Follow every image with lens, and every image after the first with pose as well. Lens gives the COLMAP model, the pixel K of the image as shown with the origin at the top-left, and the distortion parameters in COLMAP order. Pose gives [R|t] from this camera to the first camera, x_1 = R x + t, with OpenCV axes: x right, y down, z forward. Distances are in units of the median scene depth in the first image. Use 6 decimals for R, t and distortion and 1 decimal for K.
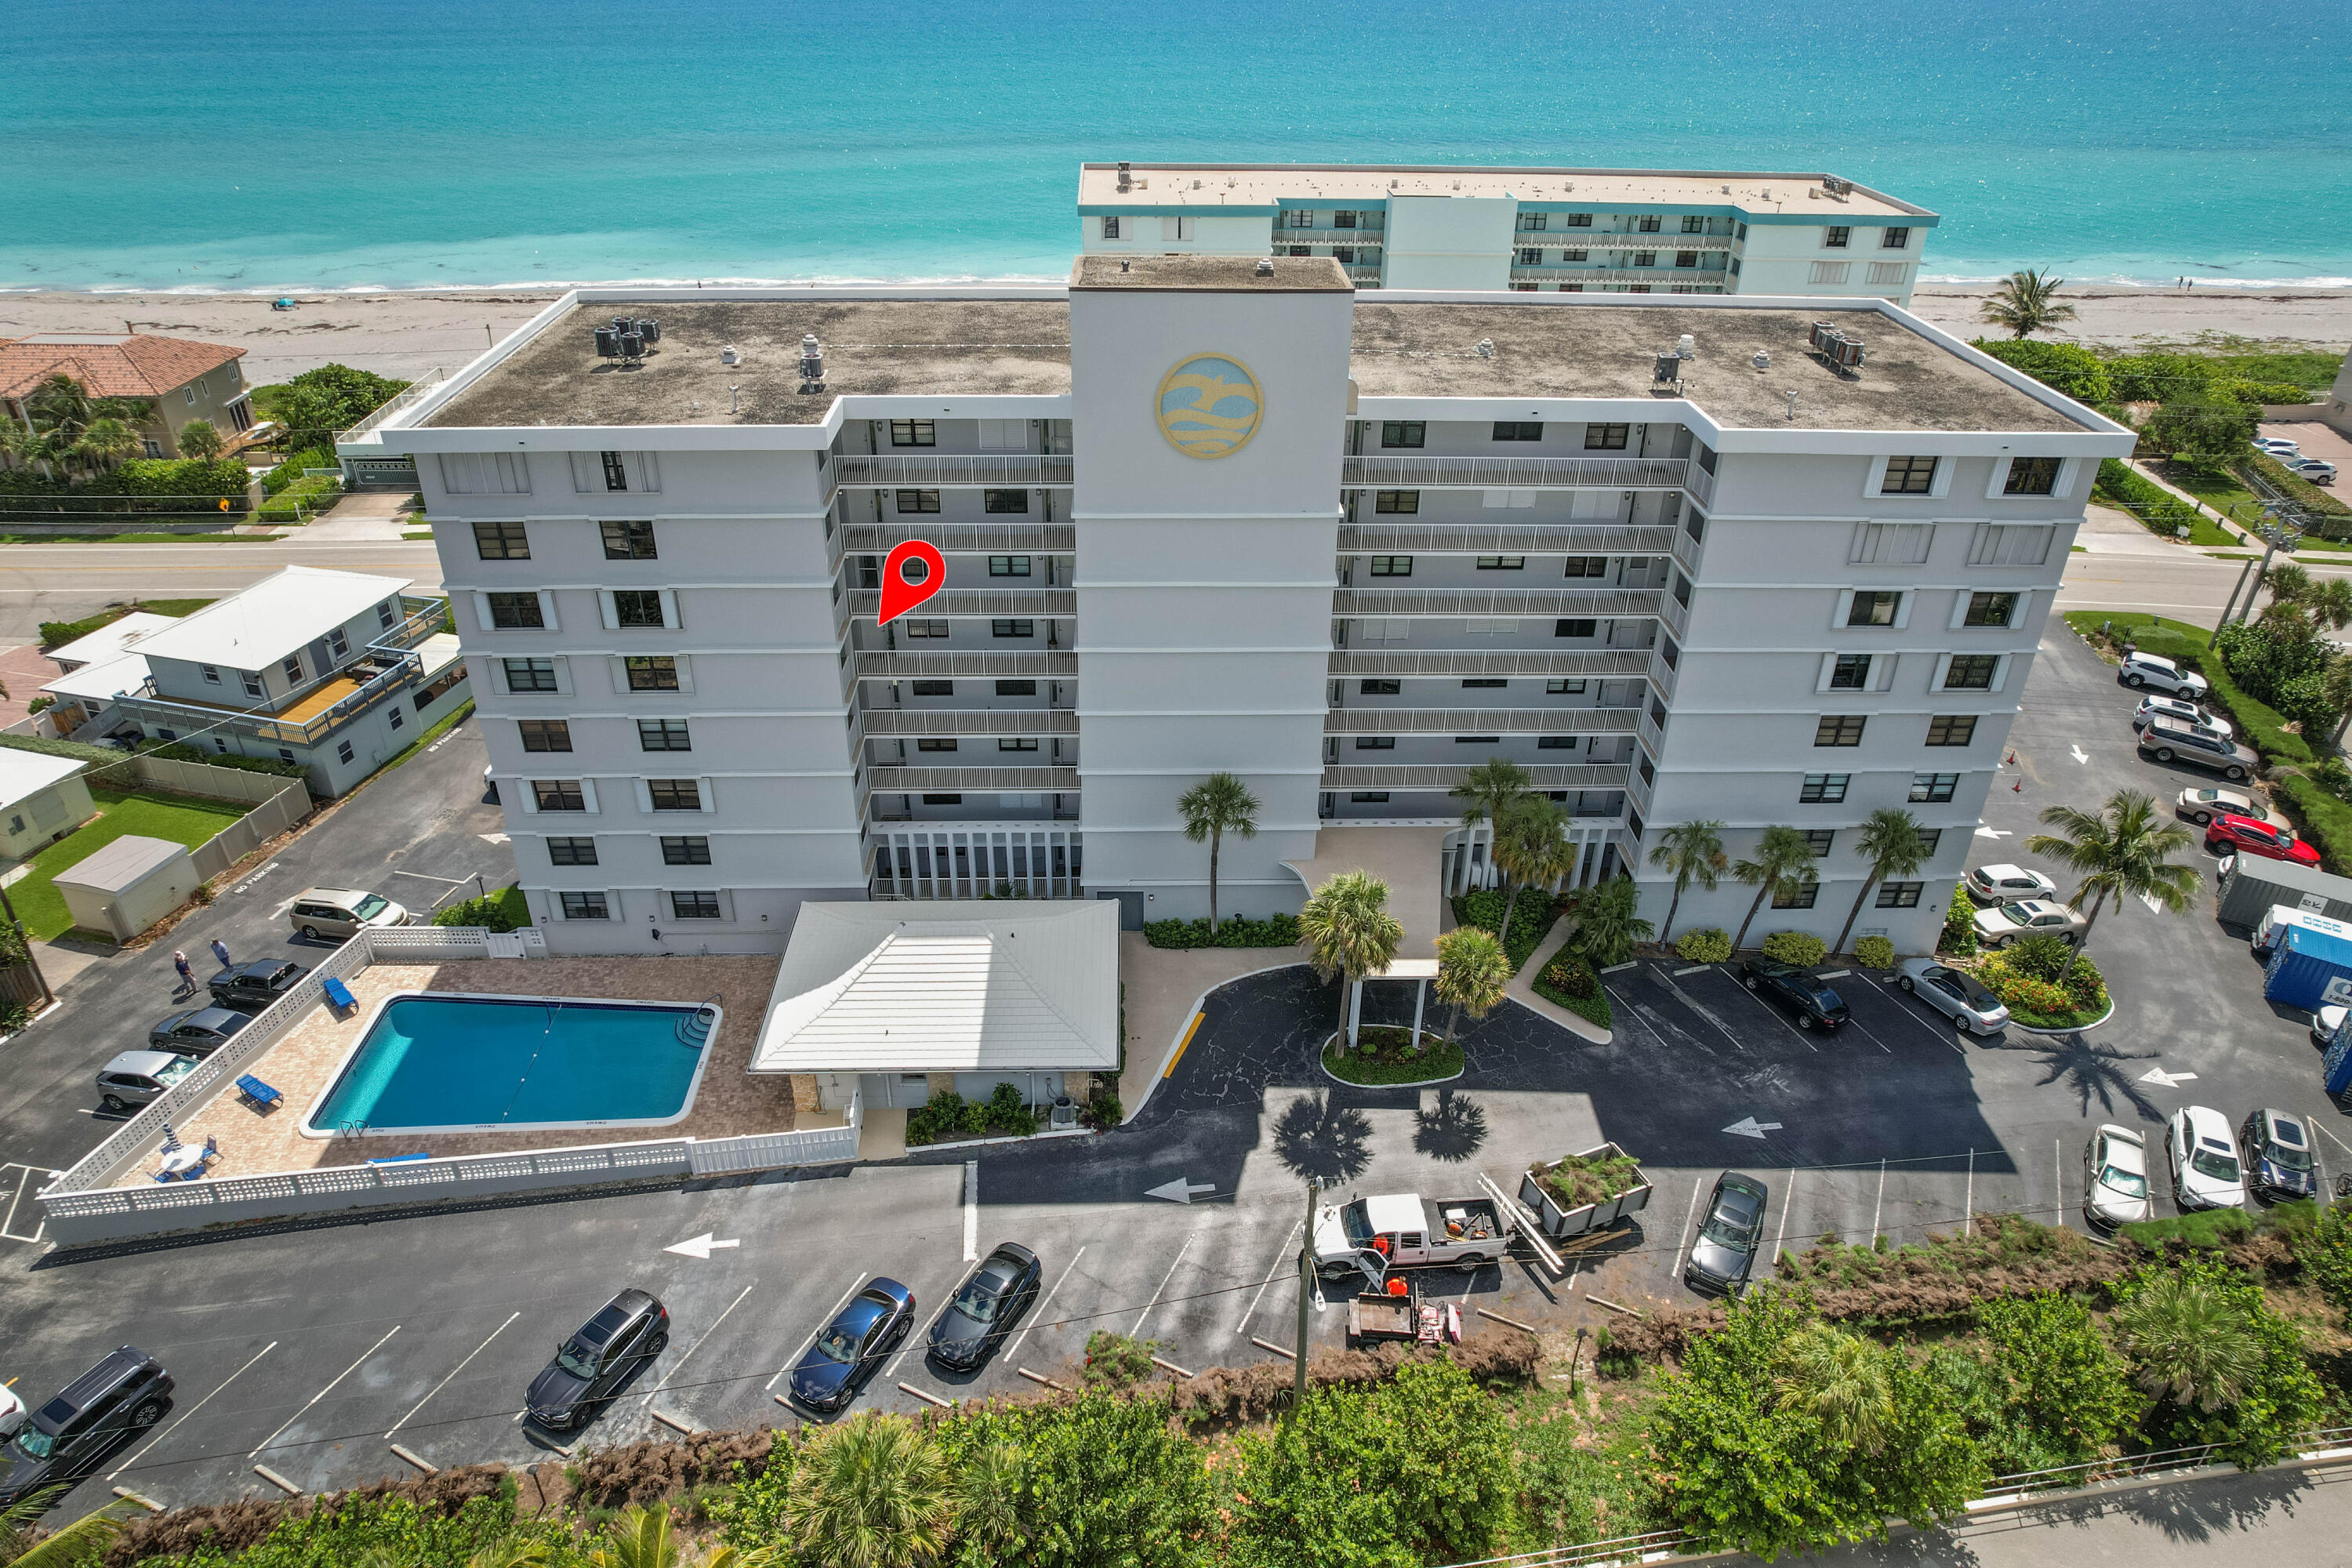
lens RADIAL K [[1490.5, 0, 1193.3], [0, 1490.5, 842.2], [0, 0, 1]] dist [-0.081494, 0.088676]
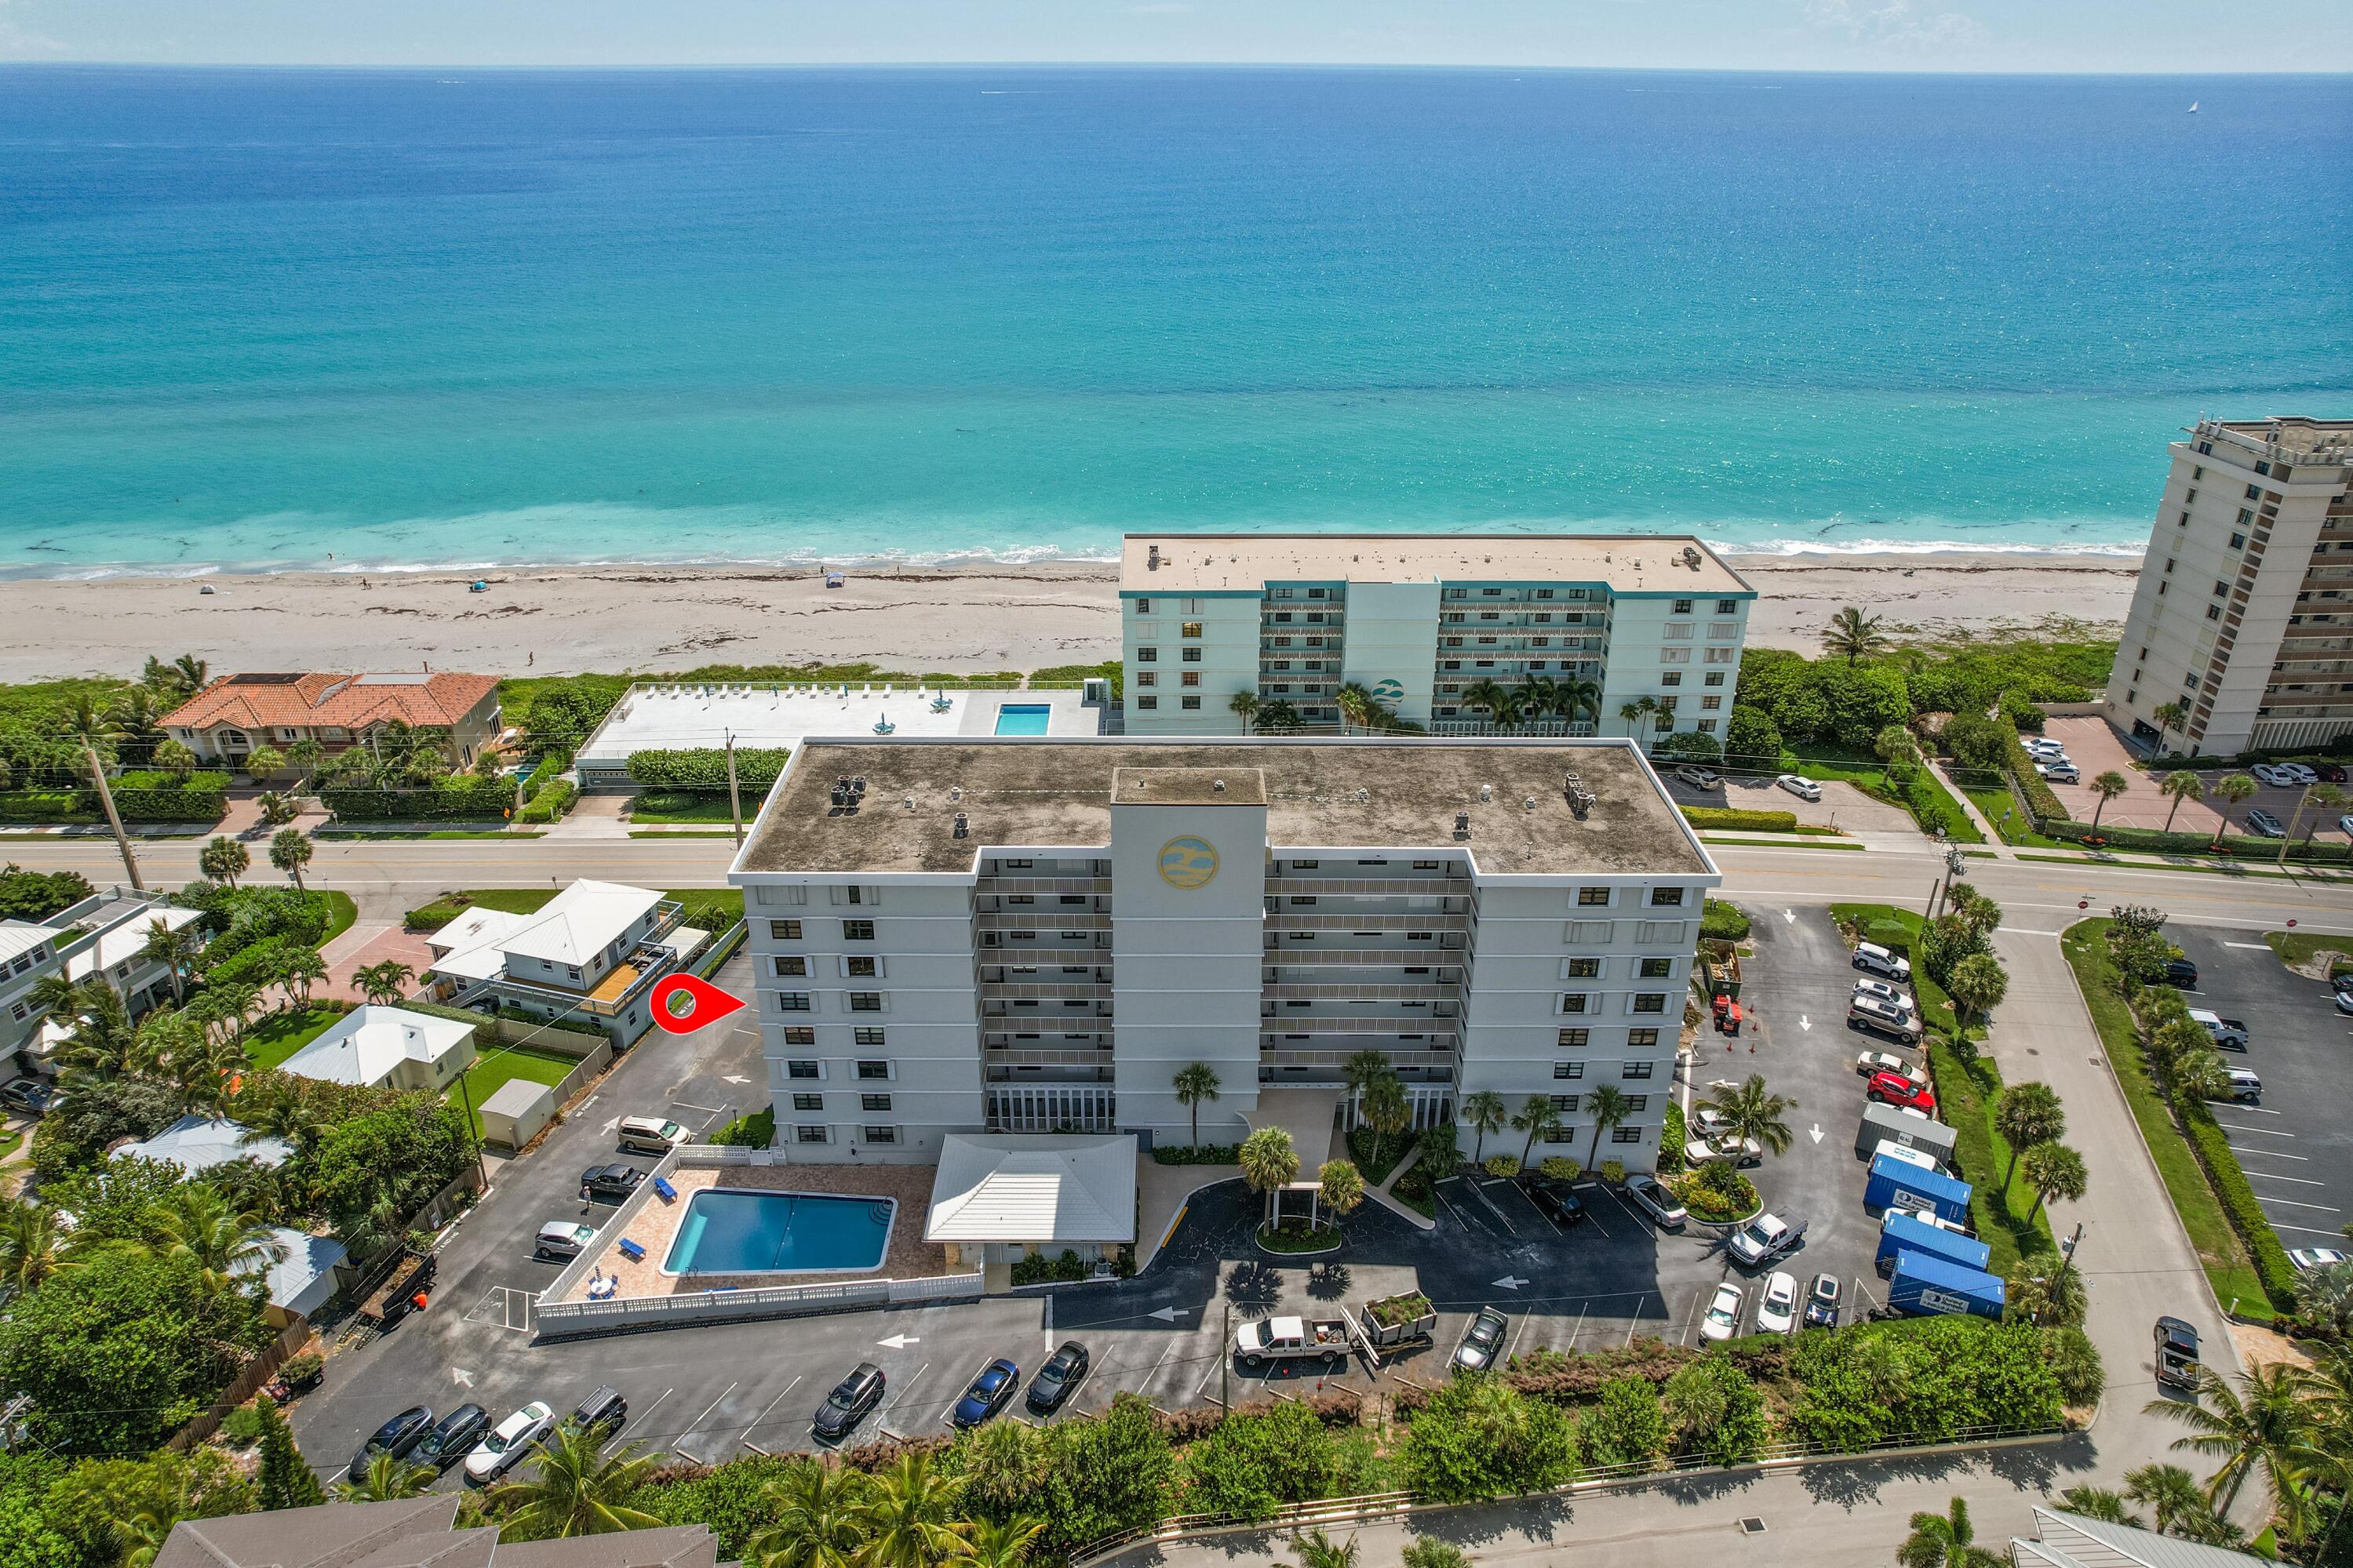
lens RADIAL K [[1522.4, 0, 1176.5], [0, 1522.4, 784.0], [0, 0, 1]] dist [-0.048087, 0.025271]
pose [[0.999233, 0.001433, -0.039121, 0.060070], [-0.006612, 0.991150, -0.132584, -0.127443], [0.038584, 0.132742, 0.990399, -0.732907]]
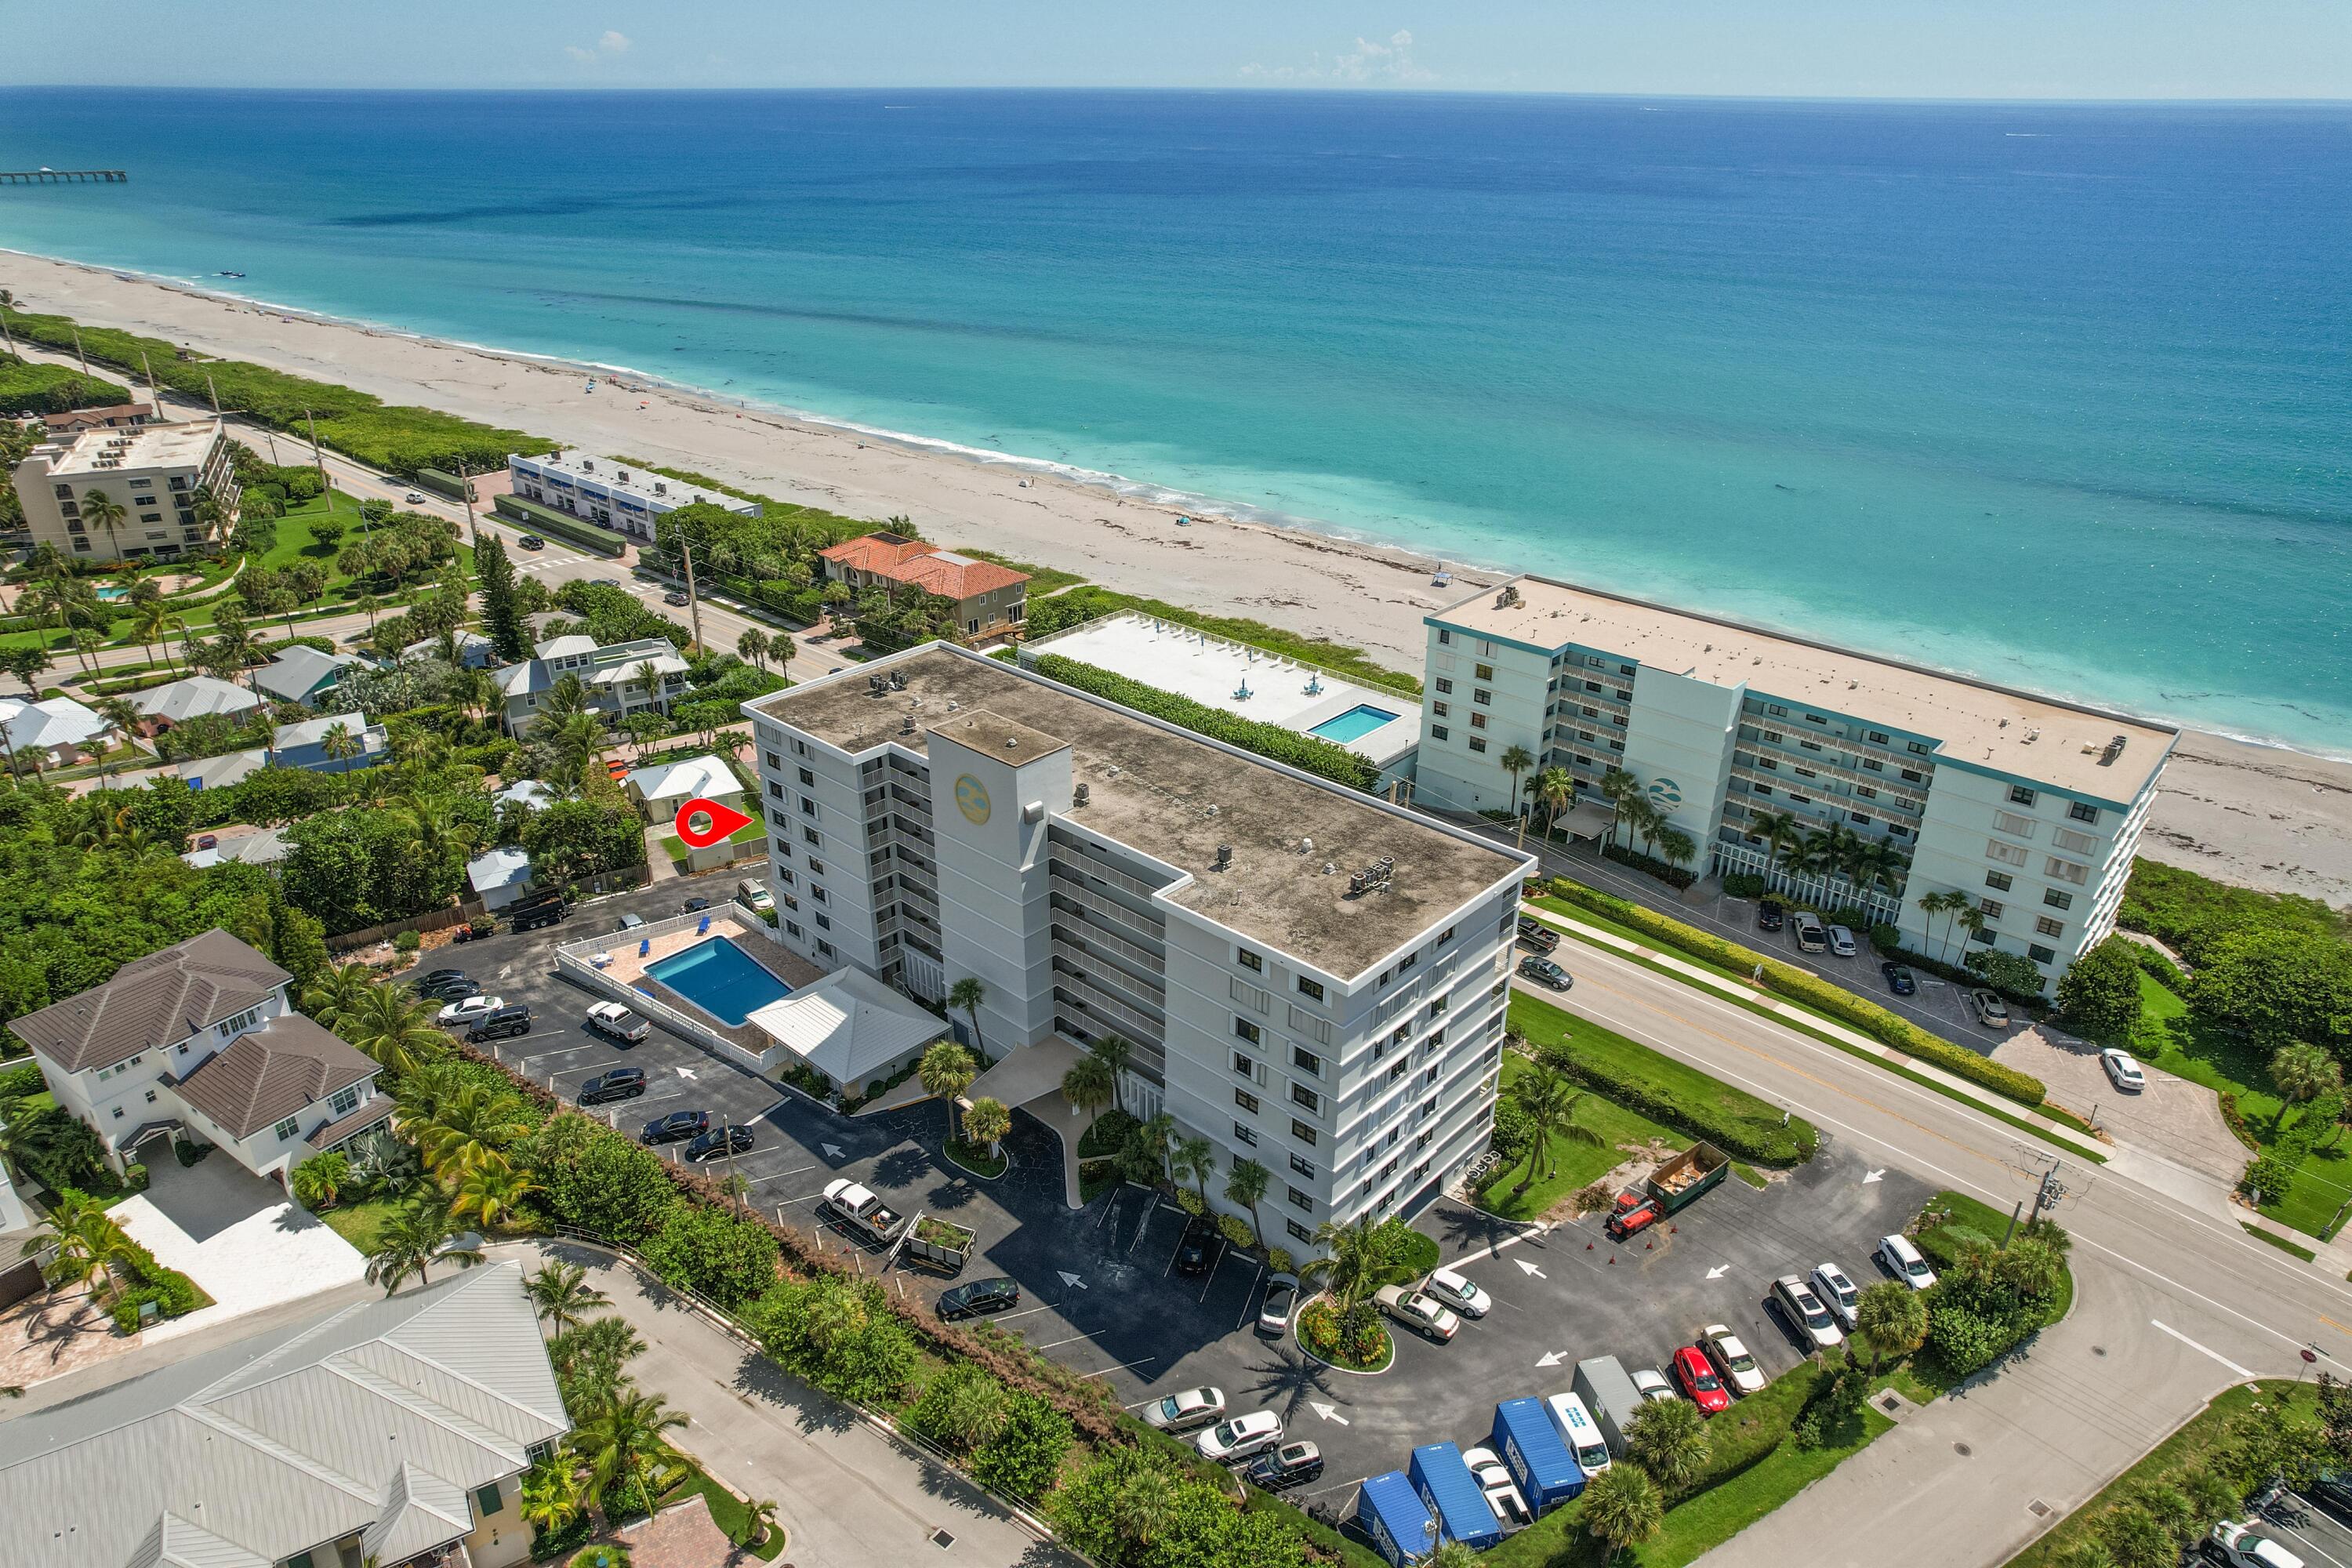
lens RADIAL K [[1470.3, 0, 1176.0], [0, 1470.3, 784.0], [0, 0, 1]] dist [-0.045710, 0.000253]
pose [[0.720840, 0.289215, -0.629877, 1.294441], [-0.376531, 0.926387, -0.005547, -0.357975], [0.581906, 0.241167, 0.776675, -0.369903]]
